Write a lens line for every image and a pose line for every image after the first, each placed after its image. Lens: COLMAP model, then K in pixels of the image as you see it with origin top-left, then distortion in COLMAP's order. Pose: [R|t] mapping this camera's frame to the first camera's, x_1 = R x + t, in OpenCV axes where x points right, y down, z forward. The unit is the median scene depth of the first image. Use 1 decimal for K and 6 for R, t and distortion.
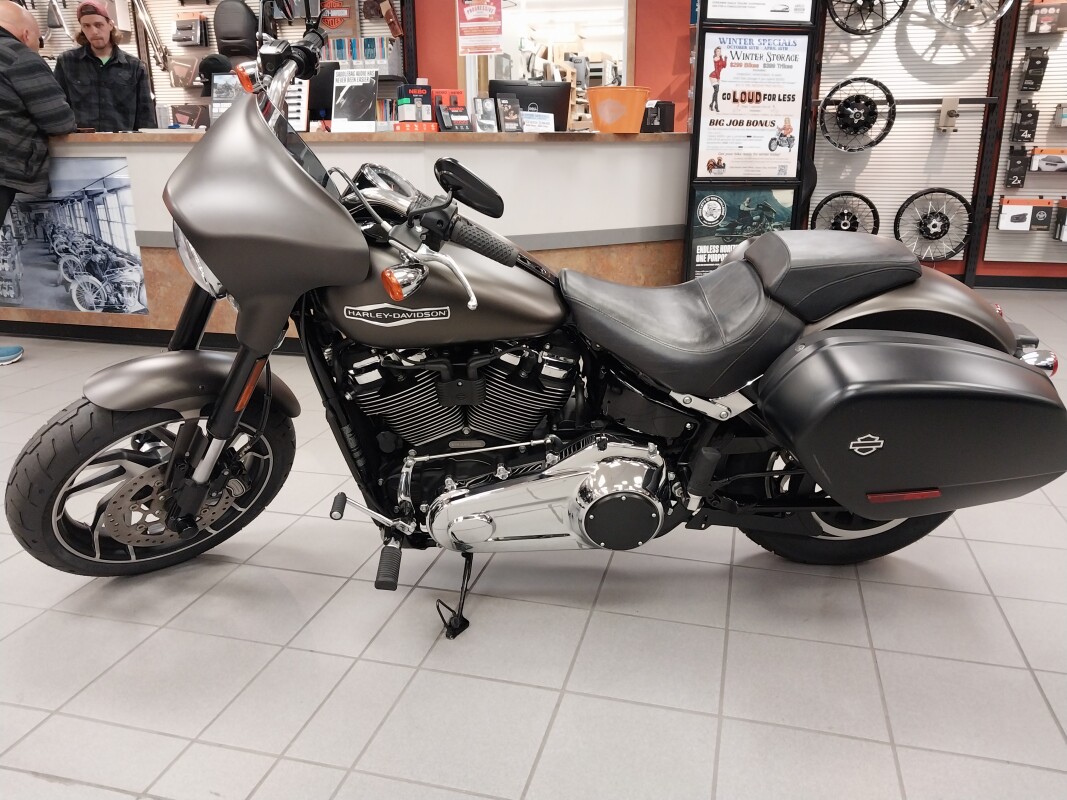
lens RADIAL K [[835.1, 0, 536.1], [0, 835.1, 398.4], [0, 0, 1]] dist [0.018805, -0.028562]
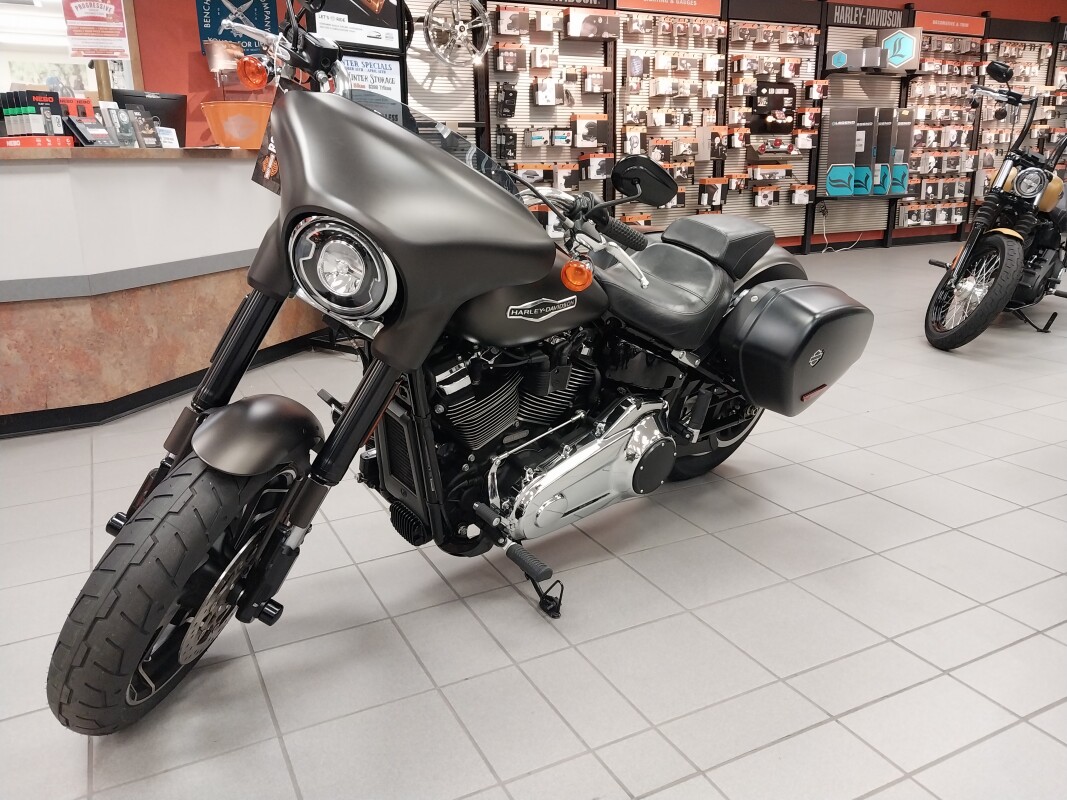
lens RADIAL K [[835.1, 0, 543.4], [0, 835.1, 401.3], [0, 0, 1]] dist [0.018805, -0.028562]
pose [[0.743173, -0.193958, 0.640370, -0.320721], [0.209497, 0.976393, 0.052605, -0.015944], [-0.635457, 0.095061, 0.766263, 0.079106]]
